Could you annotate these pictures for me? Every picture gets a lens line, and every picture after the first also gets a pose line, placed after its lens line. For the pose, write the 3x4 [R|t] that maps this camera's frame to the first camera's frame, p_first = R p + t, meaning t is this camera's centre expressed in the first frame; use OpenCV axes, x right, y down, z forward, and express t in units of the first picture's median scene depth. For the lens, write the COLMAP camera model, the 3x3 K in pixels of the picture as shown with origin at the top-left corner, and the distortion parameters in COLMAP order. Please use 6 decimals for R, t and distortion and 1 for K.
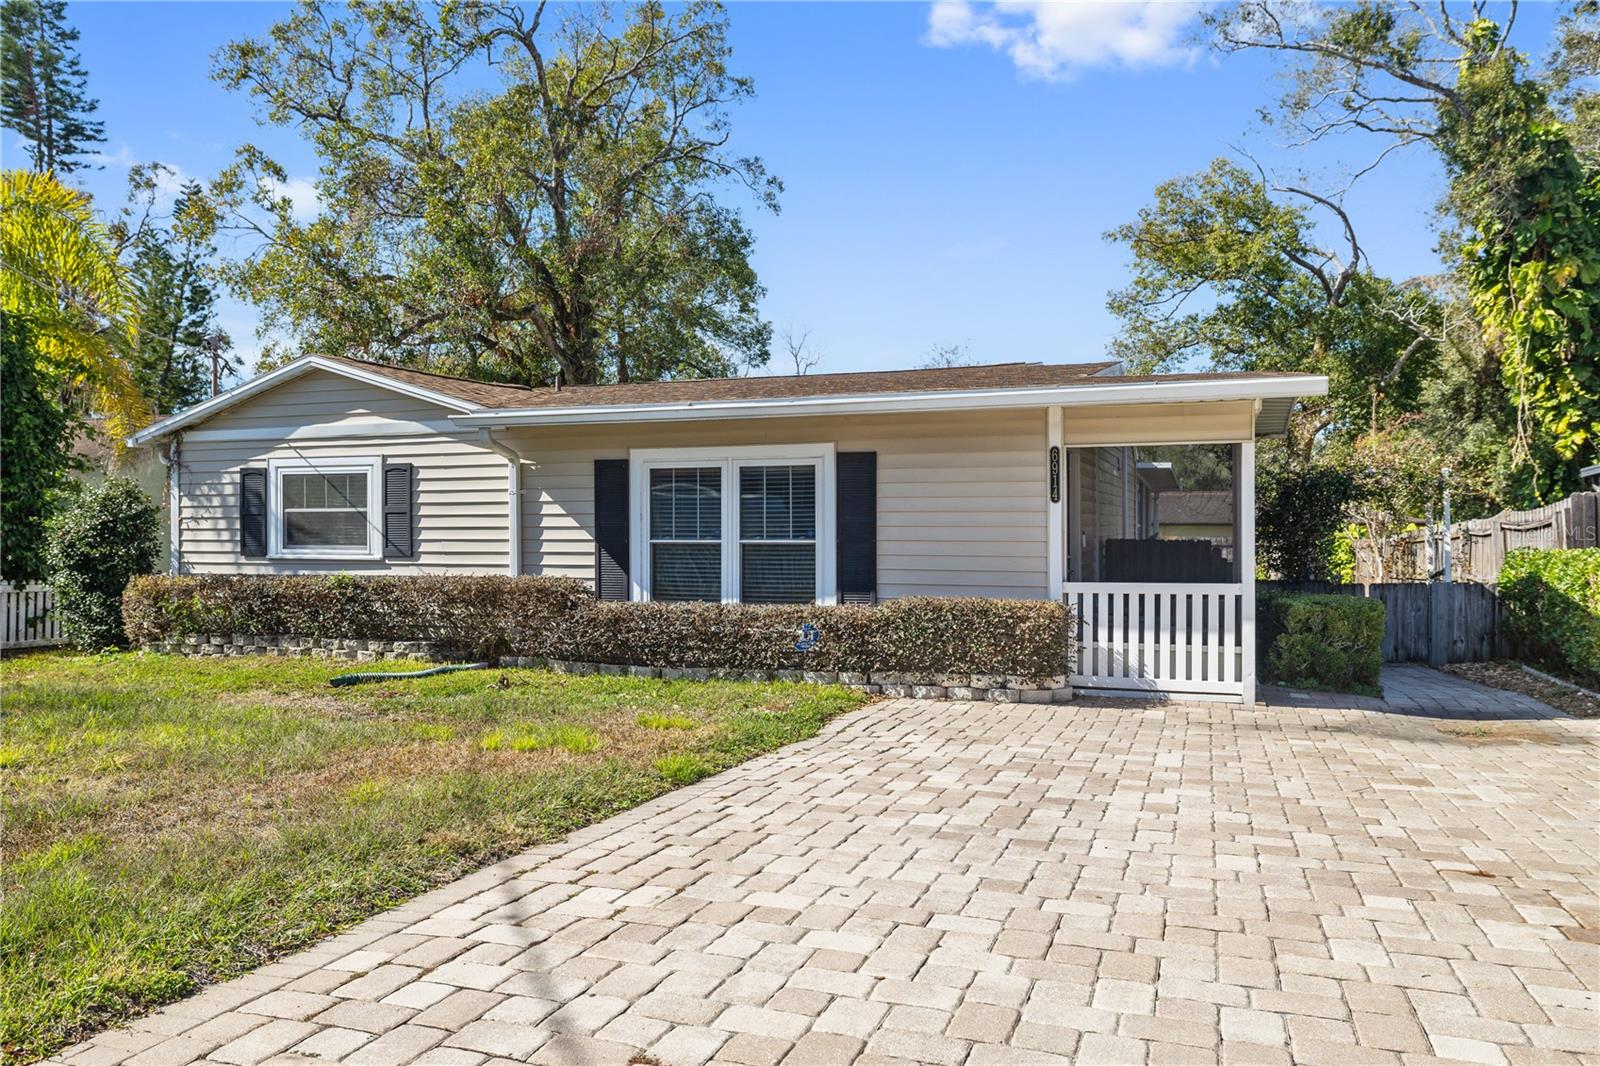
lens RADIAL K [[1135.4, 0, 801.6], [0, 1135.4, 547.3], [0, 0, 1]] dist [-0.008825, -0.003248]
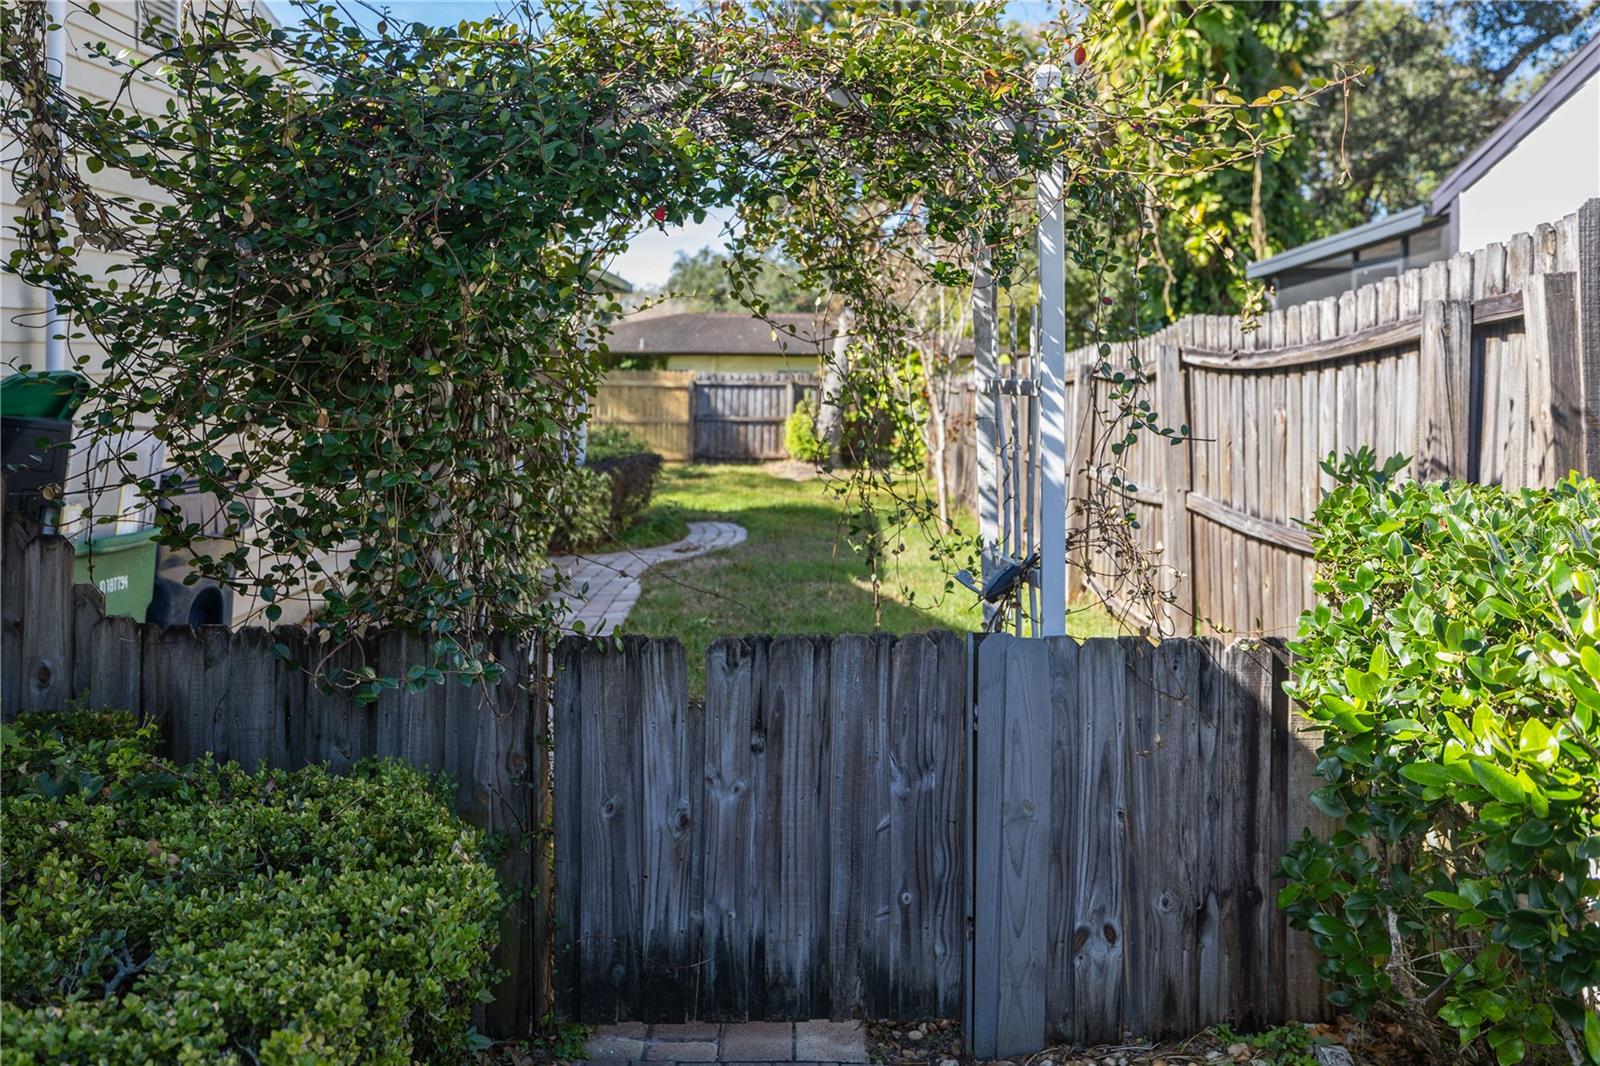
lens RADIAL K [[1230.6, 0, 802.2], [0, 1230.6, 527.6], [0, 0, 1]] dist [-0.007408, -0.000715]
pose [[0.947937, -0.042980, 0.315545, 0.199083], [0.006551, 0.993273, 0.115614, -0.005909], [-0.318391, -0.107527, 0.941841, 0.350071]]
